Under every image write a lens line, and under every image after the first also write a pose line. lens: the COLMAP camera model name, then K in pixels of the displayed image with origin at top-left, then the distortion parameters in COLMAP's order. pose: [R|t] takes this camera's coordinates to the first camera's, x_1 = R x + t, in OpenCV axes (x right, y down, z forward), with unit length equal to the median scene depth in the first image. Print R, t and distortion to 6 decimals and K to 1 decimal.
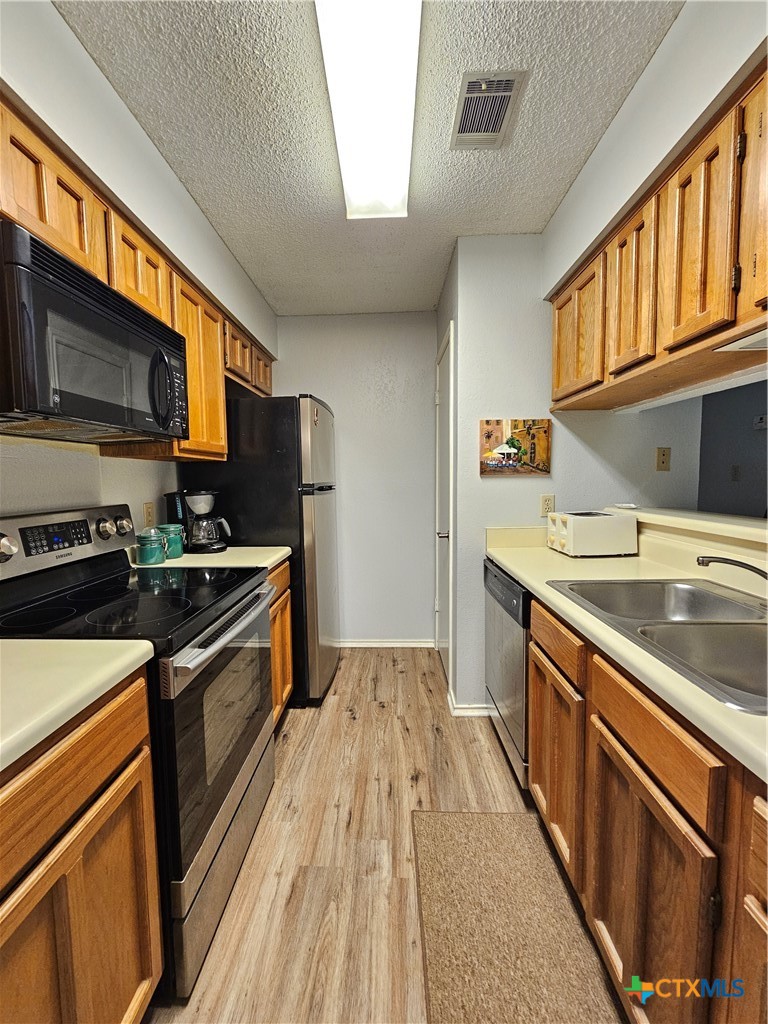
lens RADIAL K [[418.3, 0, 374.4], [0, 418.3, 512.2], [0, 0, 1]] dist [0.000646, -0.004122]
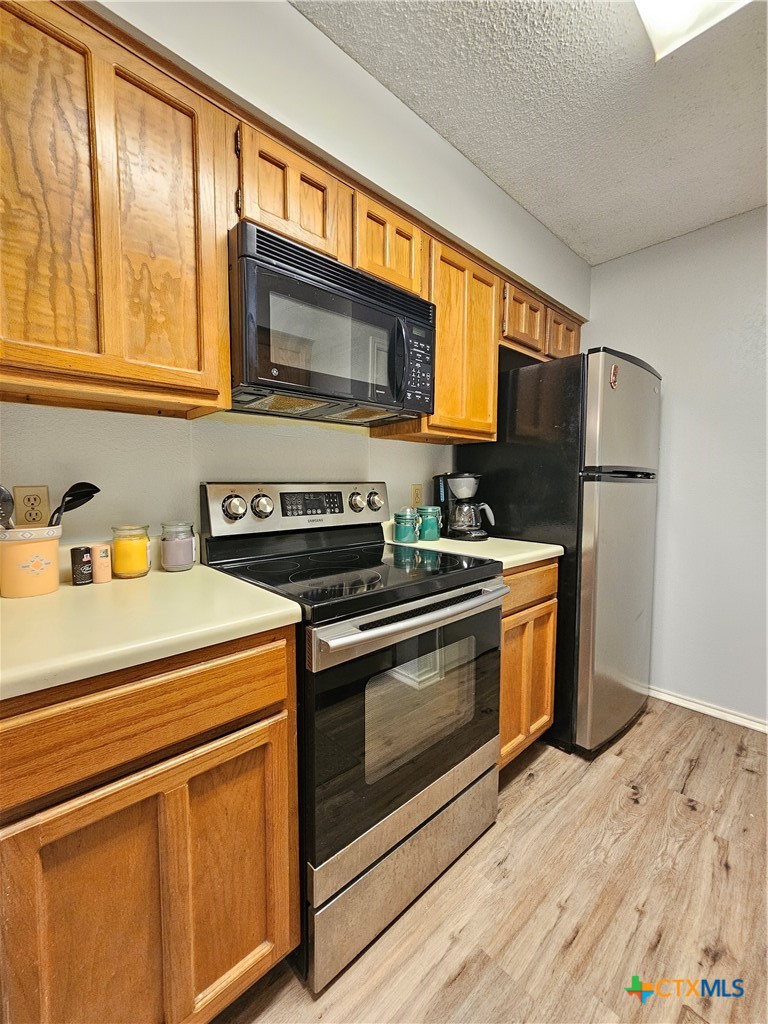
lens RADIAL K [[418.3, 0, 374.4], [0, 418.3, 512.2], [0, 0, 1]] dist [0.000646, -0.004122]
pose [[0.700342, 0.068237, -0.710539, 0.118267], [-0.071080, 0.997139, 0.025701, 0.026151], [0.710260, 0.032506, 0.703189, 0.200480]]
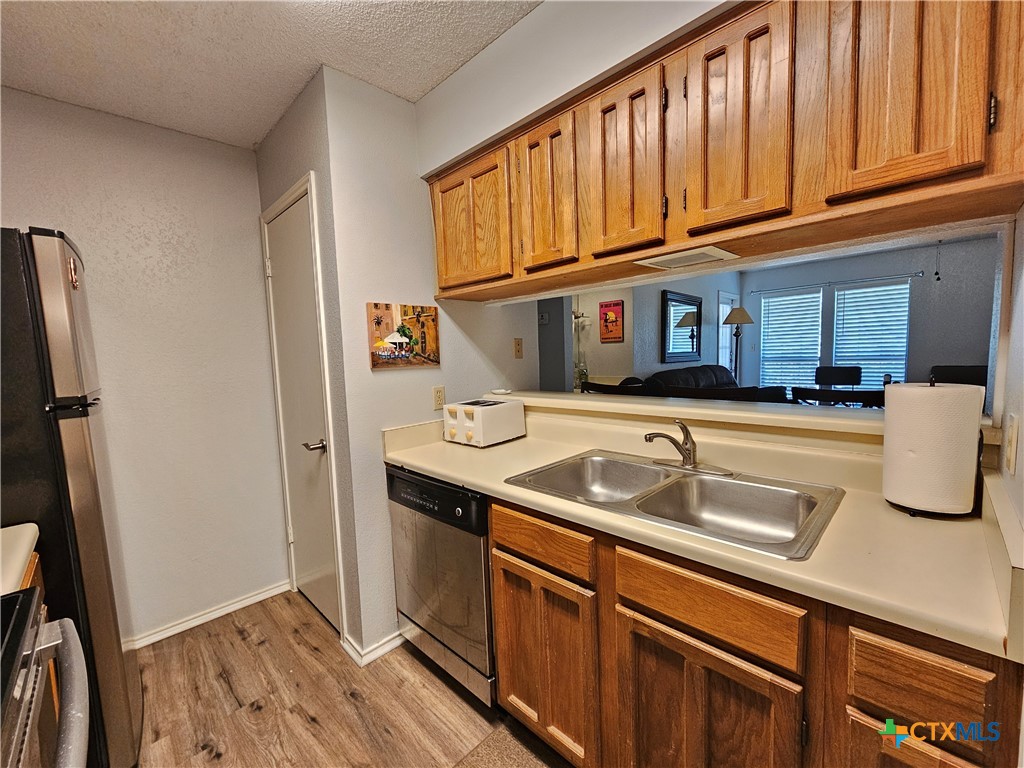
lens RADIAL K [[419.9, 0, 507.1], [0, 419.9, 394.9], [0, 0, 1]] dist [-0.000988, 0.000222]
pose [[0.681685, -0.086510, 0.726513, -0.181712], [0.088872, 0.995423, 0.035142, -0.043214], [-0.726228, 0.040611, 0.686253, 0.237428]]
